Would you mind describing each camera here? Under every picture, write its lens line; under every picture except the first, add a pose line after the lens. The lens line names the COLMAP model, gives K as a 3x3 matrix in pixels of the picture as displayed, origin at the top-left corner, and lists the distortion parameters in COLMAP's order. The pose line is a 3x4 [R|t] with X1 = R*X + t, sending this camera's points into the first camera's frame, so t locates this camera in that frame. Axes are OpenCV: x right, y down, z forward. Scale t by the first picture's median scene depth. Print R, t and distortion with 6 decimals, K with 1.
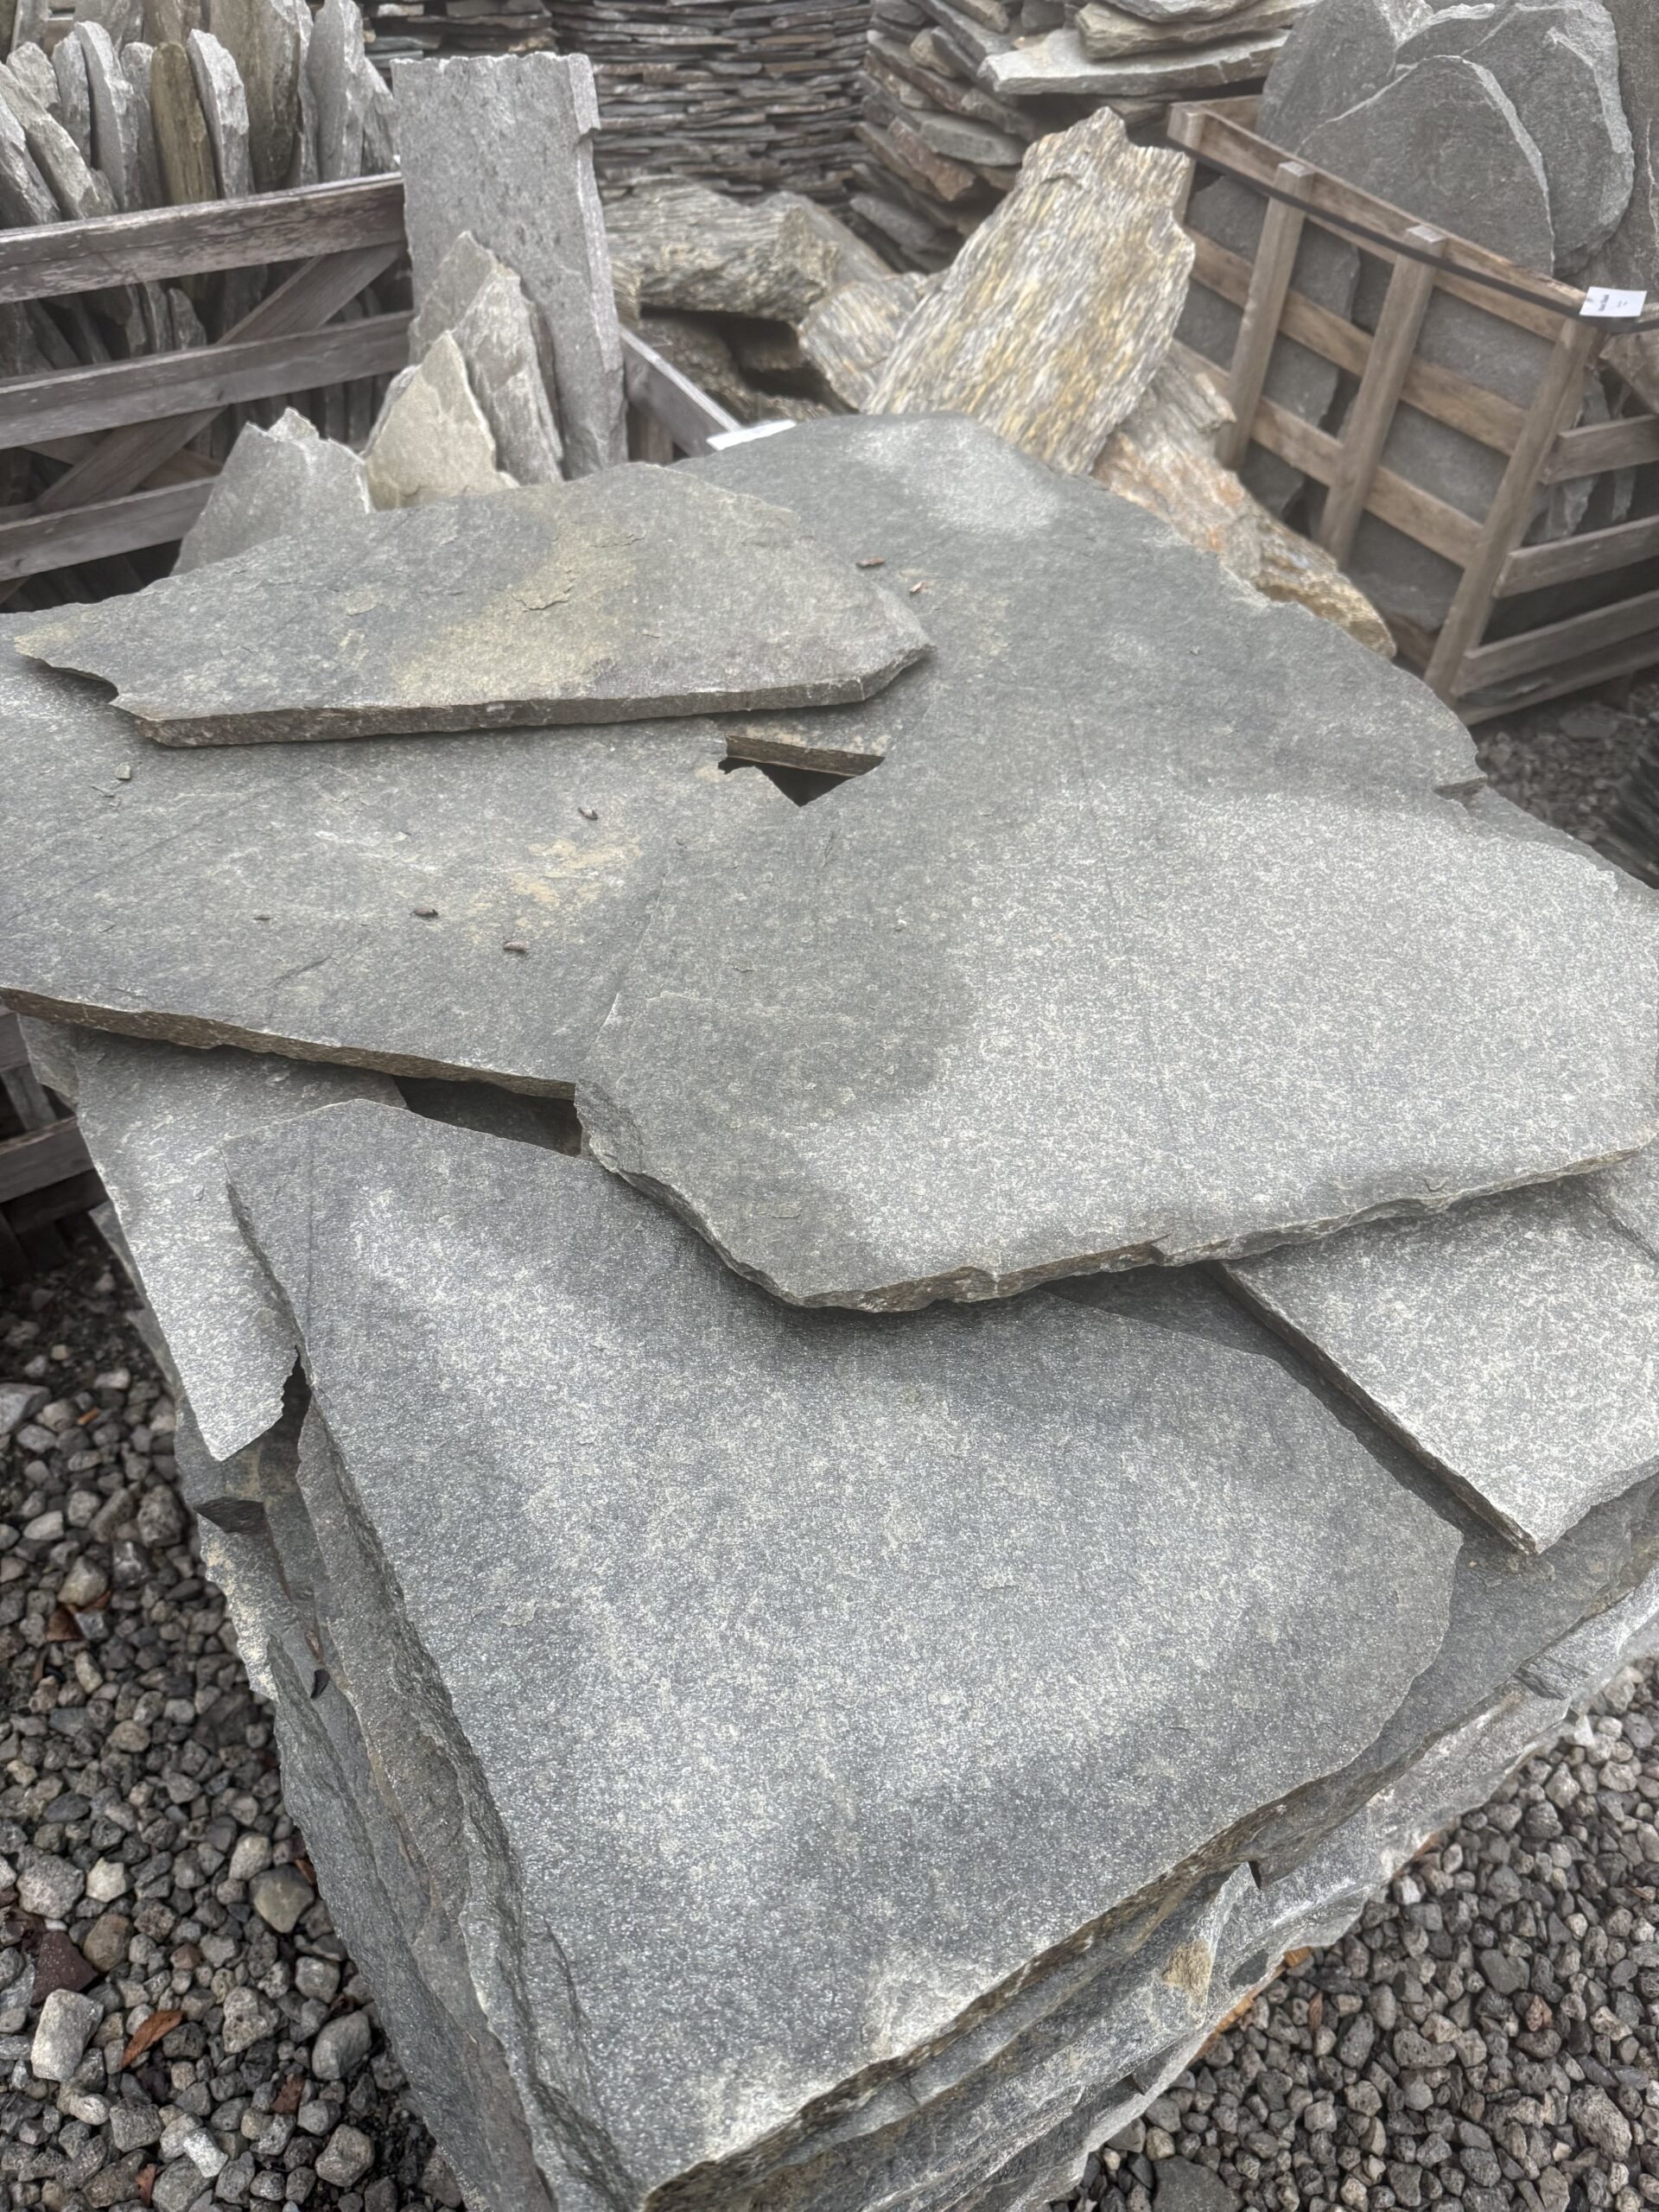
lens RADIAL K [[1556.8, 0, 816.1], [0, 1556.8, 1086.2], [0, 0, 1]] dist [-0.006427, -0.005549]
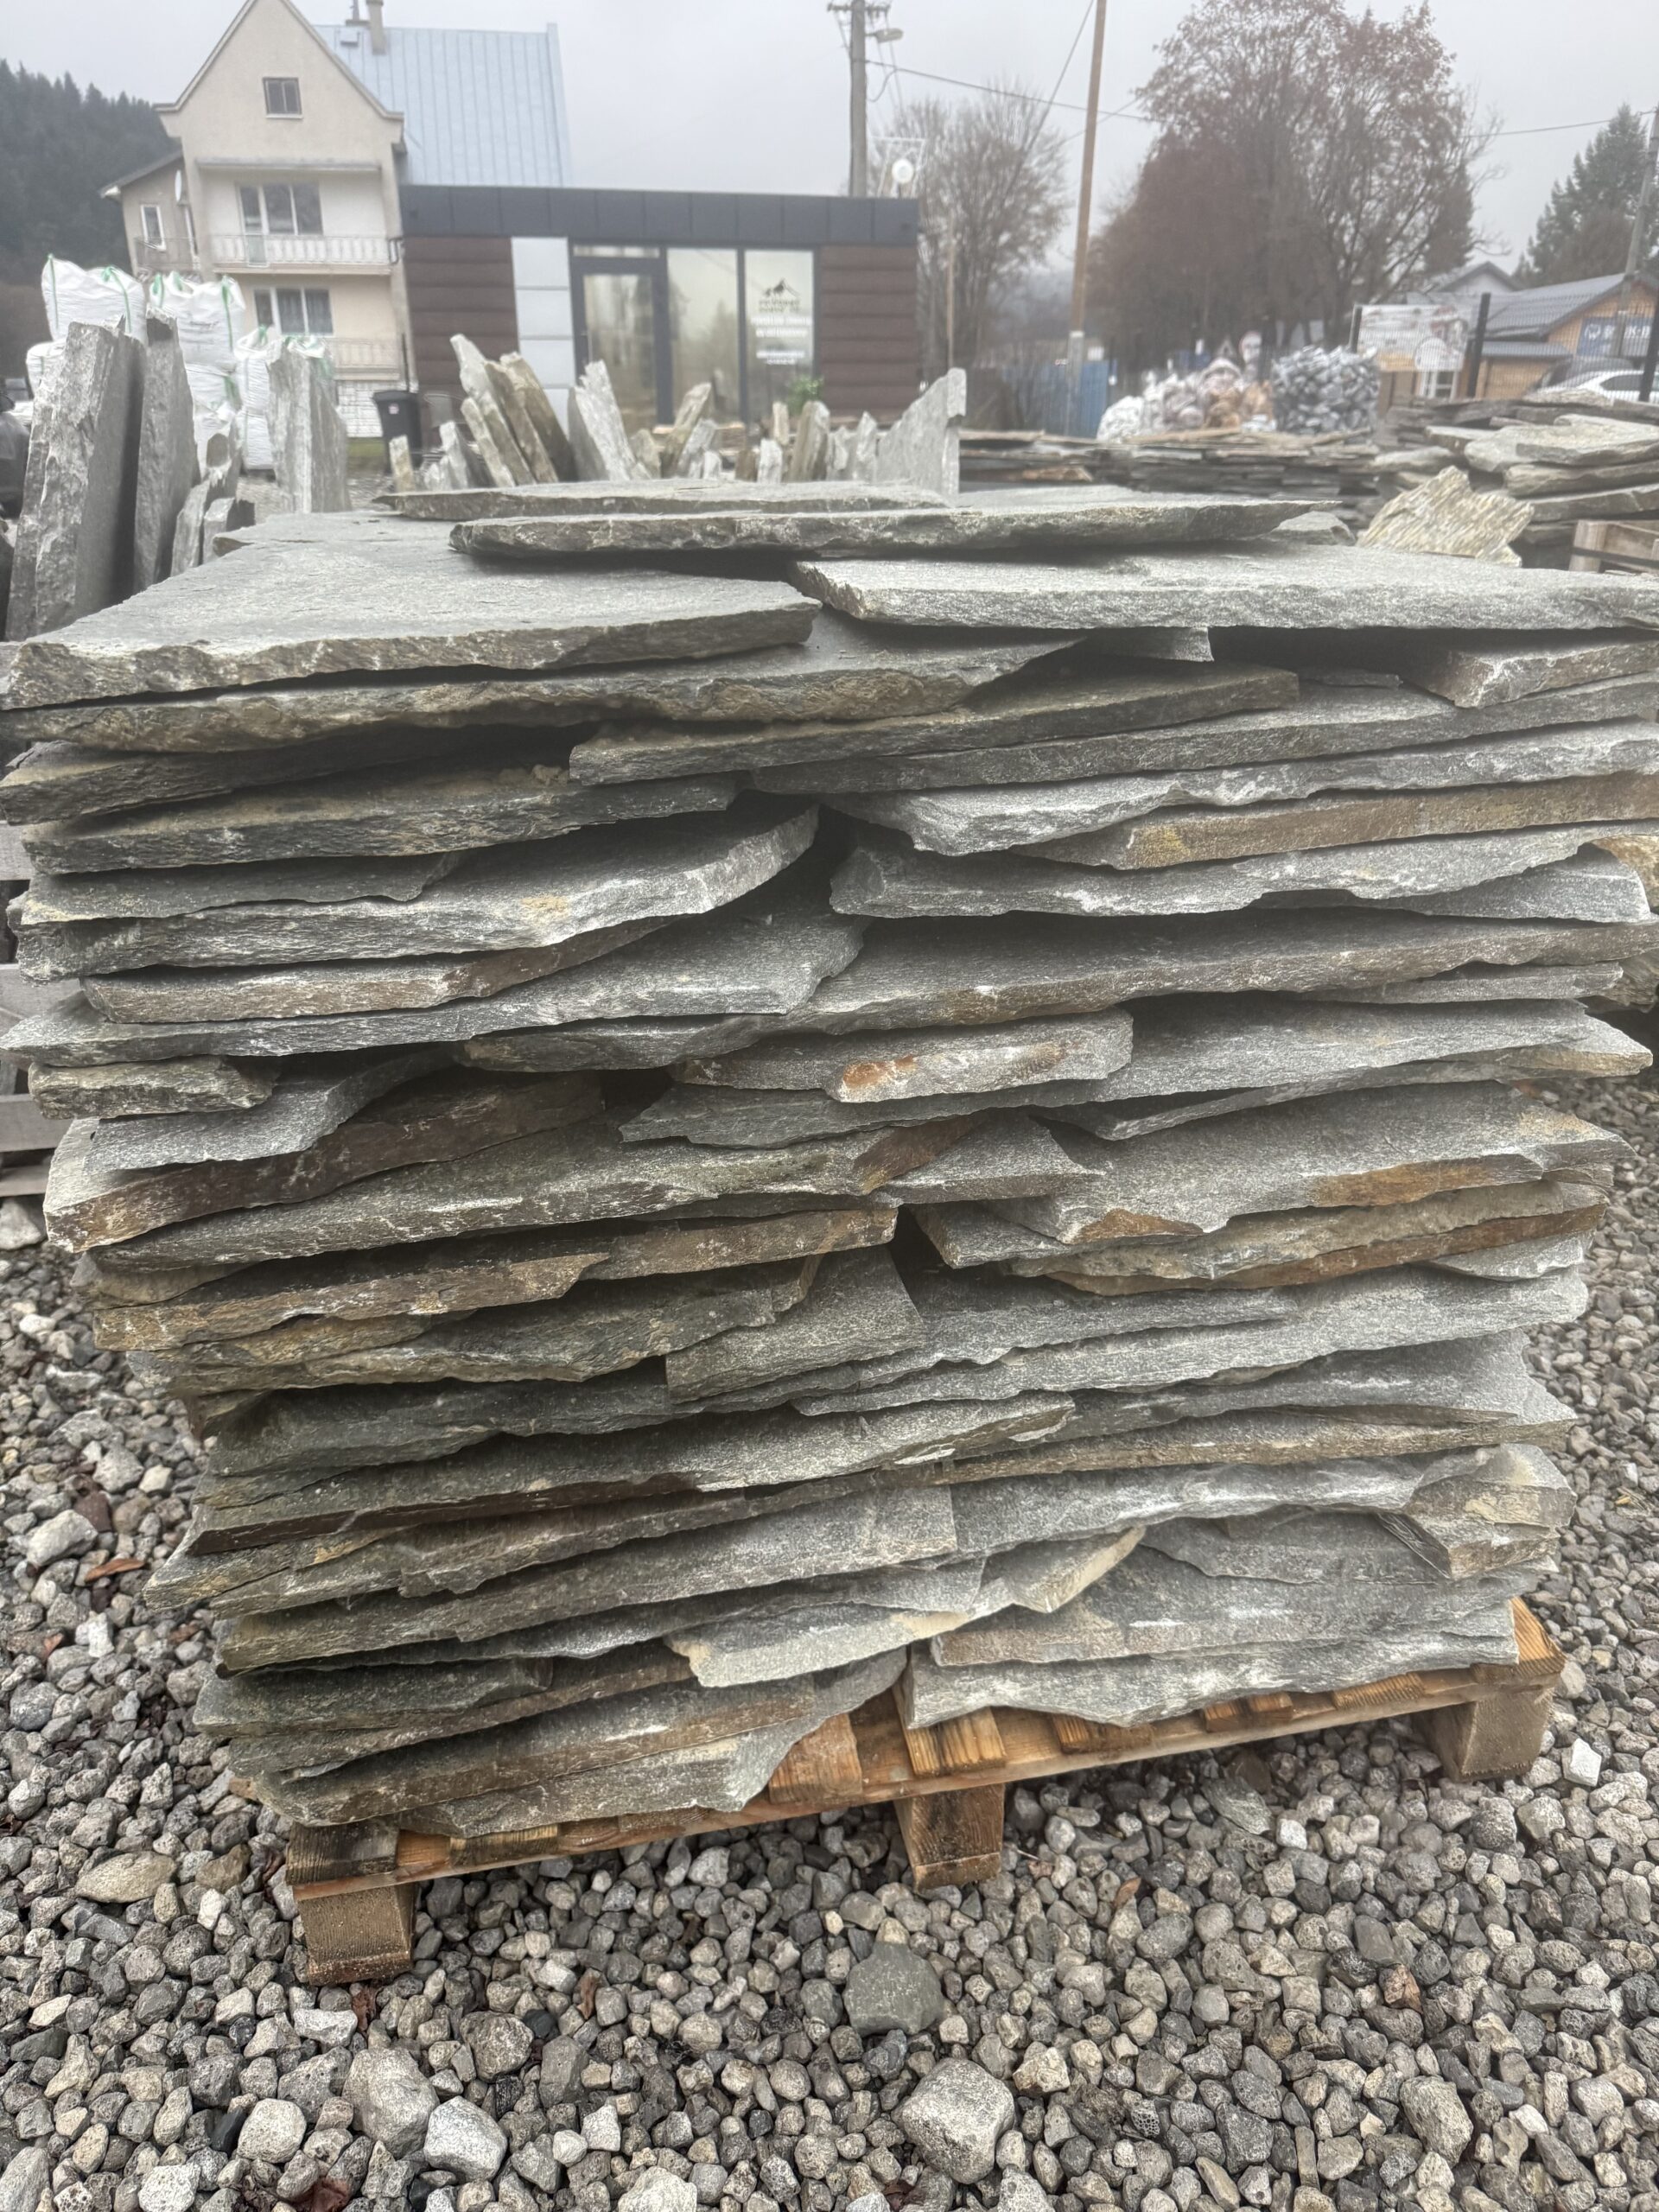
lens RADIAL K [[1549.0, 0, 840.2], [0, 1549.0, 1106.1], [0, 0, 1]] dist [-0.002948, -0.009200]
pose [[0.914628, 0.113089, -0.388159, 0.442039], [-0.246623, 0.916829, -0.314008, 0.483740], [0.320364, 0.382930, 0.866448, 0.030416]]
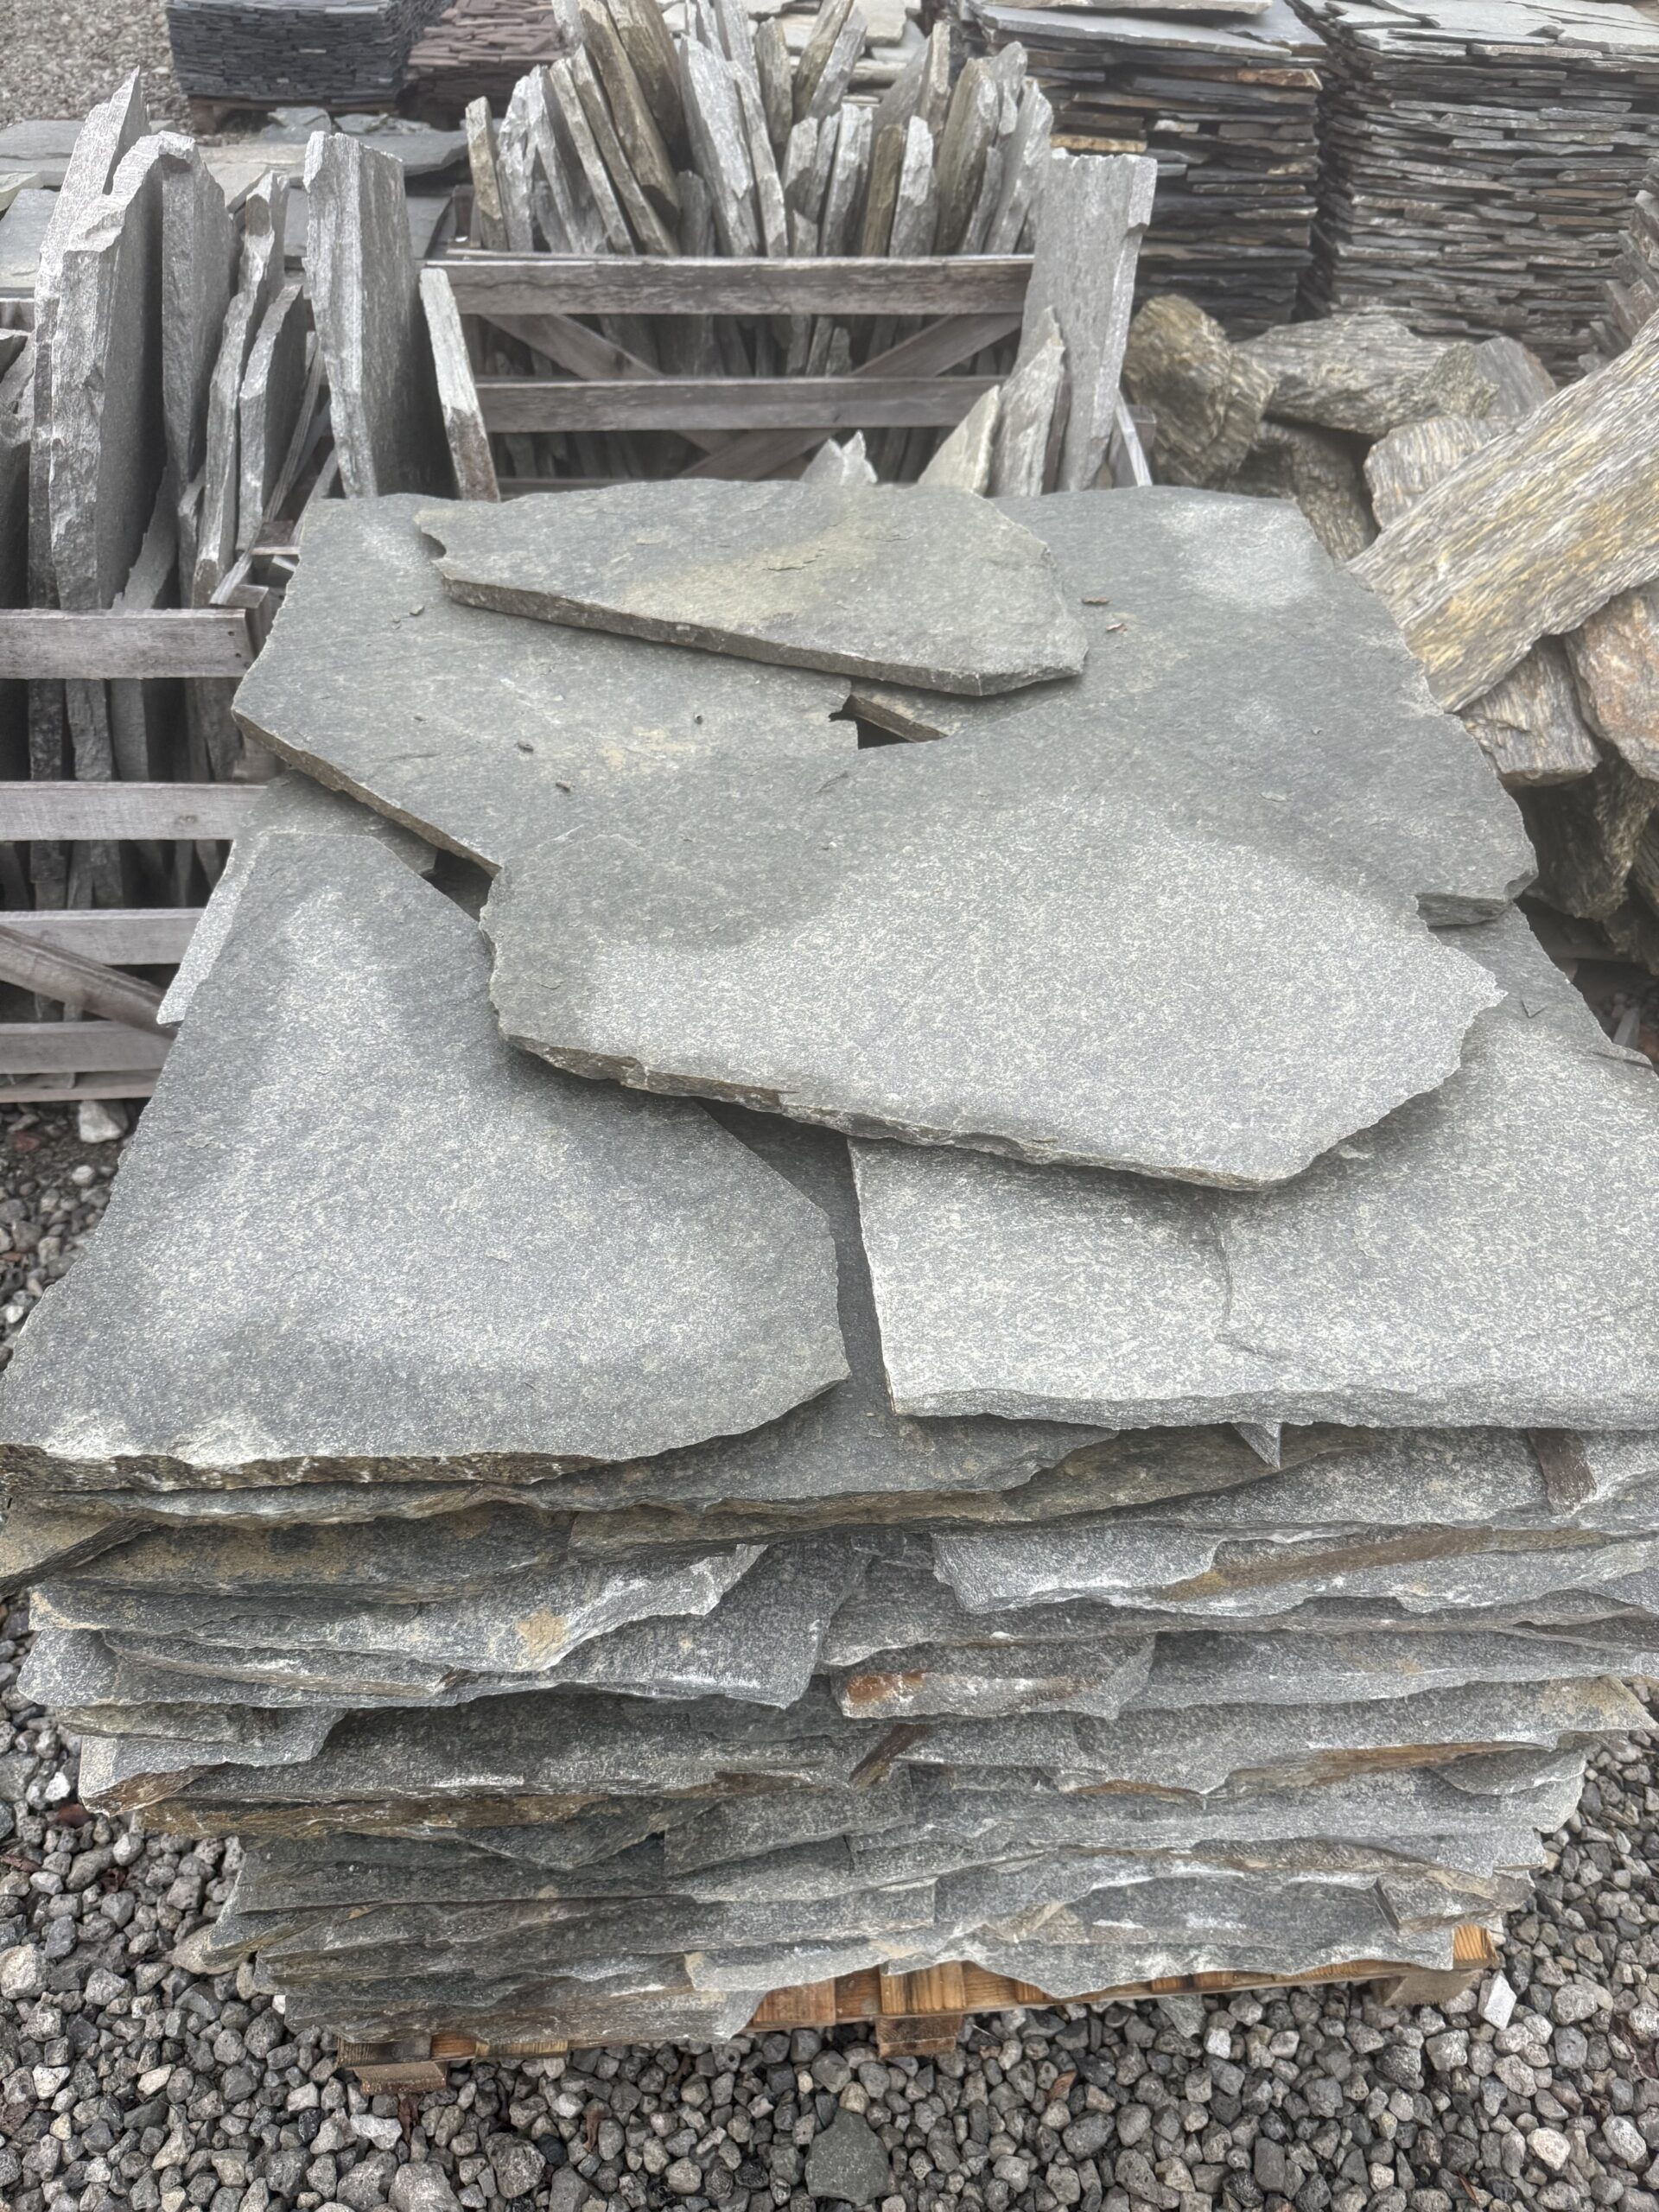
lens RADIAL K [[1553.2, 0, 829.5], [0, 1553.2, 1106.0], [0, 0, 1]] dist [-0.003279, -0.008628]
pose [[0.868117, 0.320646, -0.378892, 0.352364], [-0.339657, 0.940385, 0.017601, 0.038558], [0.361948, 0.113413, 0.925274, -0.041214]]
